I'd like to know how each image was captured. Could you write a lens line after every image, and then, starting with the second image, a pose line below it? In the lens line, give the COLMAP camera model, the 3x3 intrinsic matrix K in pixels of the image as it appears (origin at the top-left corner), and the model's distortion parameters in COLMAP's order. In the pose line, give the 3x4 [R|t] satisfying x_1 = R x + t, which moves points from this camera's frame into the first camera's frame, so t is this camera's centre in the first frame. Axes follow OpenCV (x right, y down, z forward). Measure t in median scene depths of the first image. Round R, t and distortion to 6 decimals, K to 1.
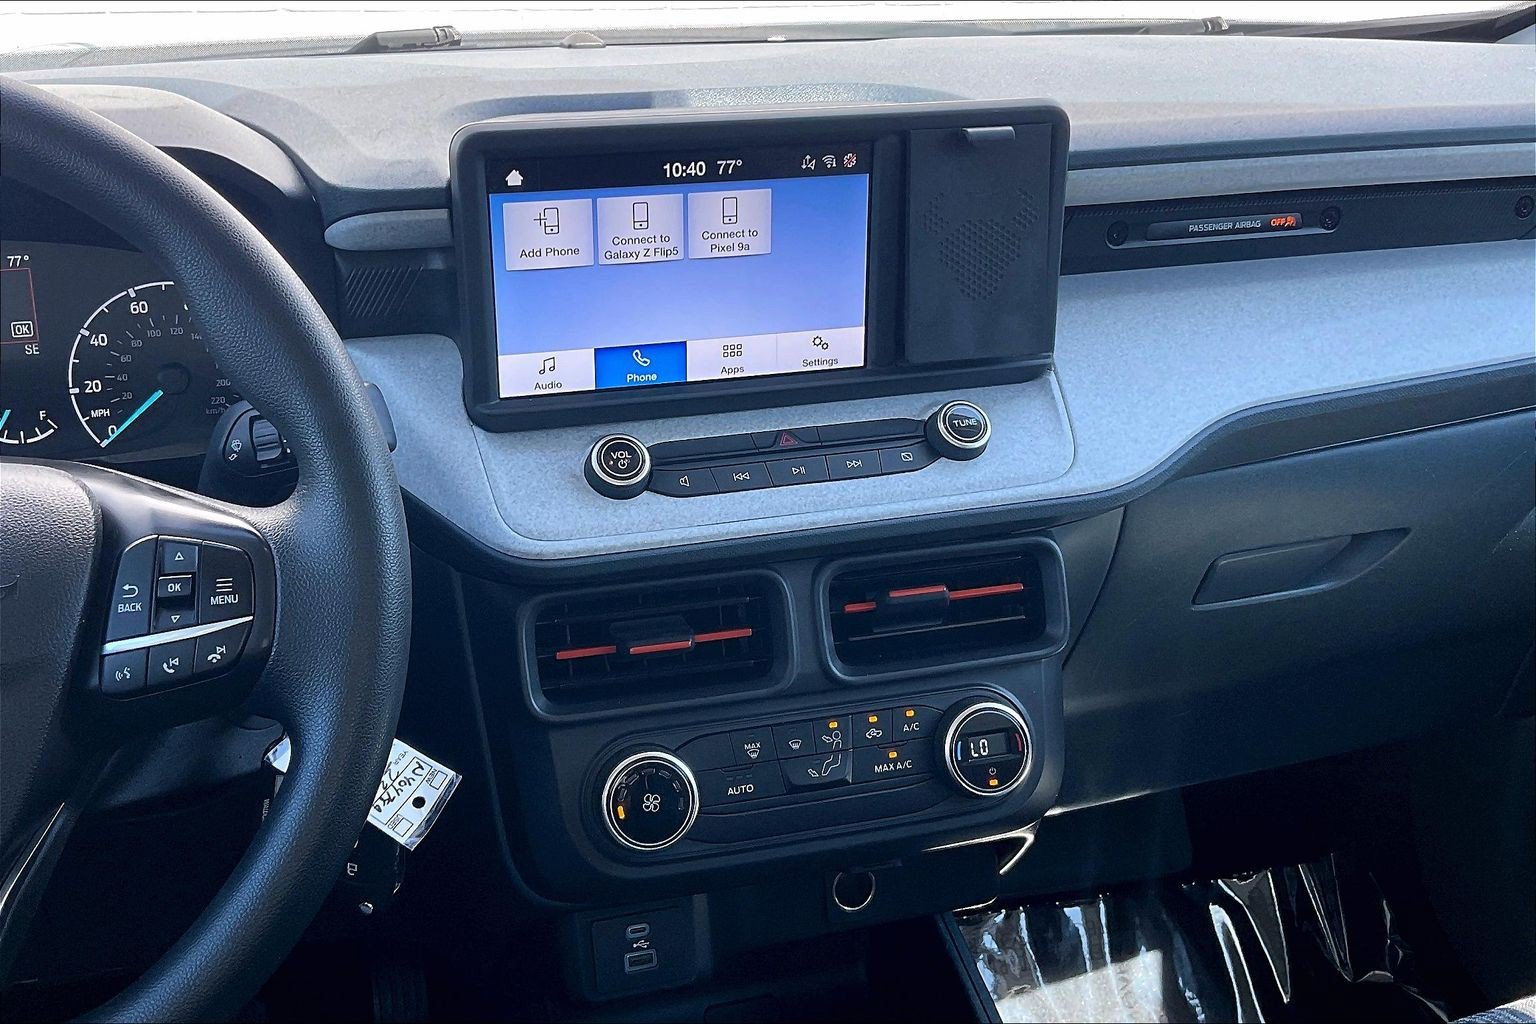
lens RADIAL K [[1574.3, 0, 697.1], [0, 1574.3, 449.1], [0, 0, 1]] dist [0.040532, 0.000000]
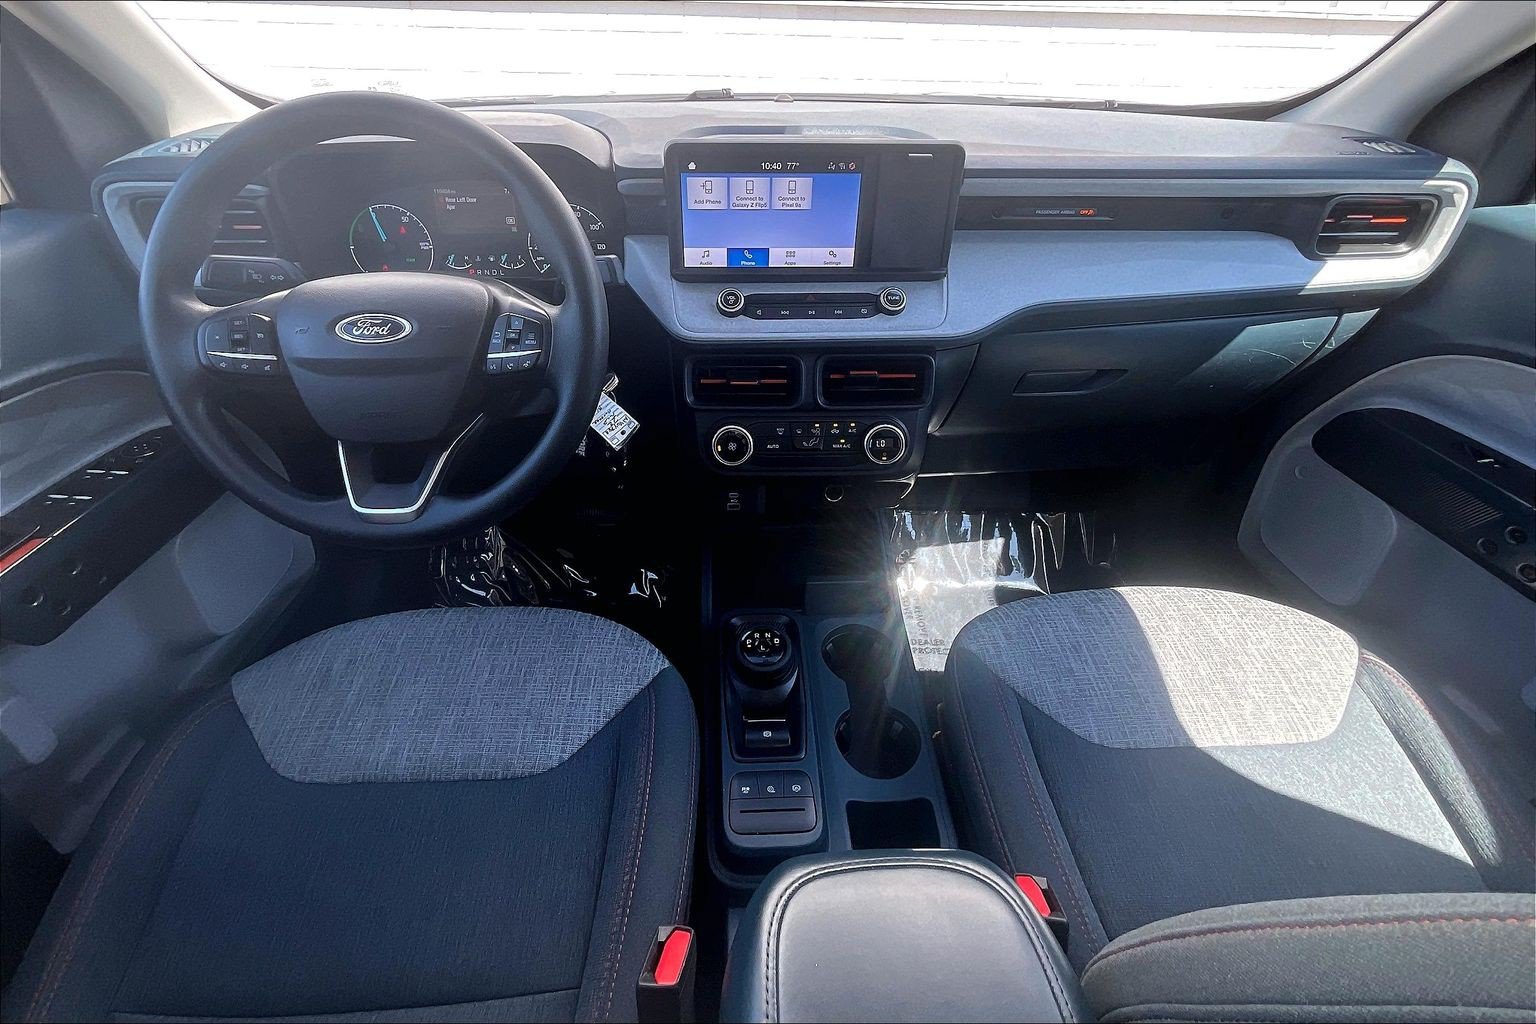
lens RADIAL K [[667.9, 0, 758.6], [0, 667.9, 454.4], [0, 0, 1]] dist [-0.004701, -0.000337]
pose [[0.971722, 0.142704, -0.188128, 0.195738], [-0.093675, 0.964317, 0.247626, -0.019581], [0.216752, -0.223000, 0.950415, 0.034514]]
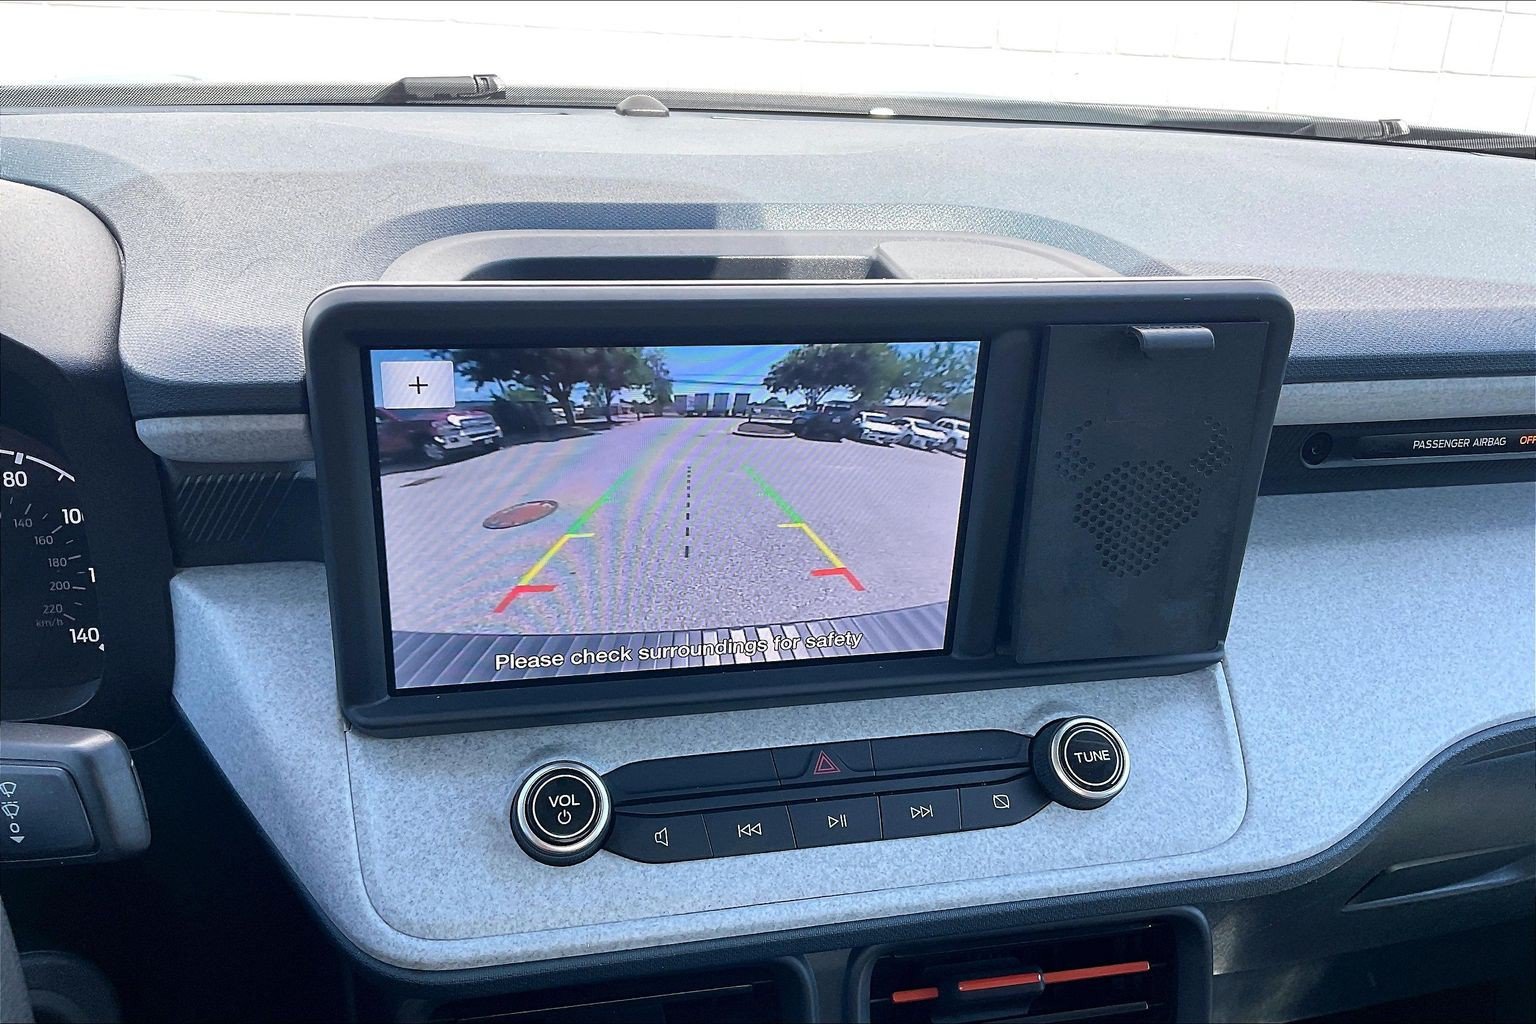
lens RADIAL K [[1310.1, 0, 765.1], [0, 1310.1, 515.2], [0, 0, 1]] dist [-0.003792, -0.041632]
pose [[0.996863, 0.073194, -0.030110, 0.040518], [-0.070560, 0.994227, 0.080829, -0.155805], [0.035852, -0.078451, 0.996273, 0.450782]]
